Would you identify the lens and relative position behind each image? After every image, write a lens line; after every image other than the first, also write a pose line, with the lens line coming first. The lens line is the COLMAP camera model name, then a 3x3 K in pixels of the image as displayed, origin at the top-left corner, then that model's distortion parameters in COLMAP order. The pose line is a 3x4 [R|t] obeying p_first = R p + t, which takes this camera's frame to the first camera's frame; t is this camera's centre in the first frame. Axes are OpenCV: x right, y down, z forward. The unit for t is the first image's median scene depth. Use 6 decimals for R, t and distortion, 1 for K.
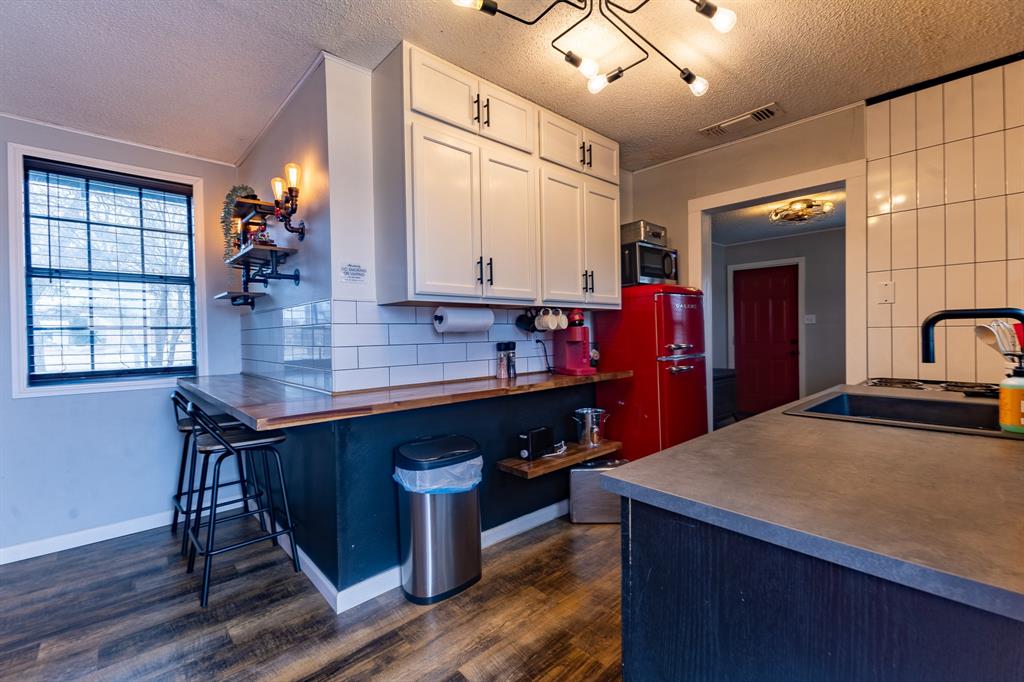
lens RADIAL K [[442.5, 0, 512.0], [0, 442.5, 341.0], [0, 0, 1]] dist [0.021488, -0.008657]
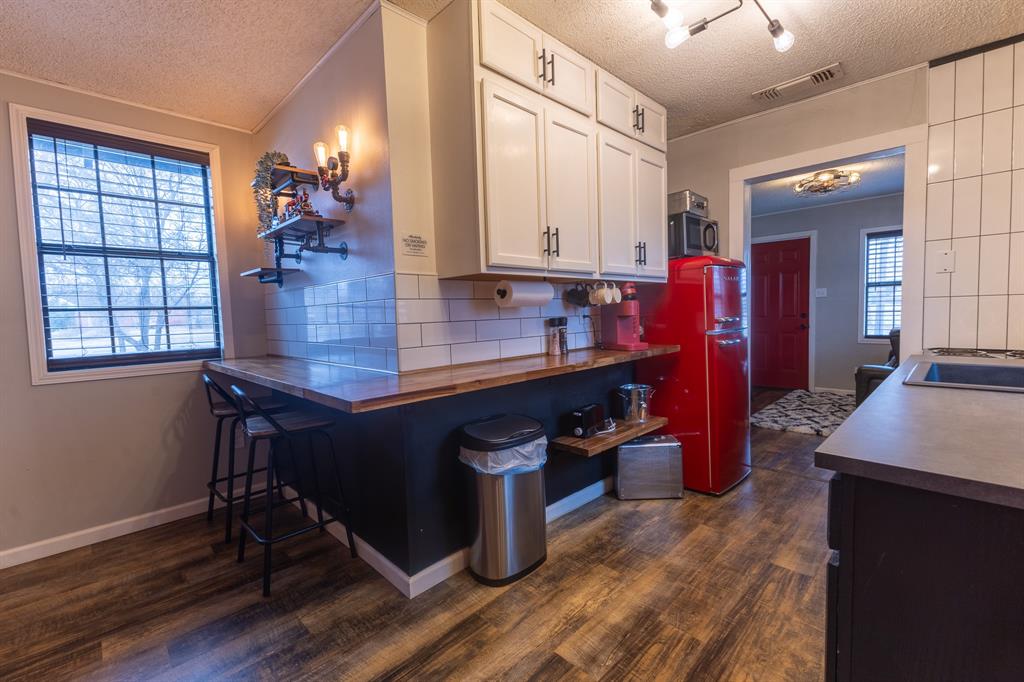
lens RADIAL K [[442.5, 0, 512.0], [0, 442.5, 341.0], [0, 0, 1]] dist [0.021488, -0.008657]
pose [[0.999177, -0.015763, 0.037371, -0.170295], [0.014014, 0.998815, 0.046601, 0.008055], [-0.038062, -0.046039, 0.998214, 0.043607]]
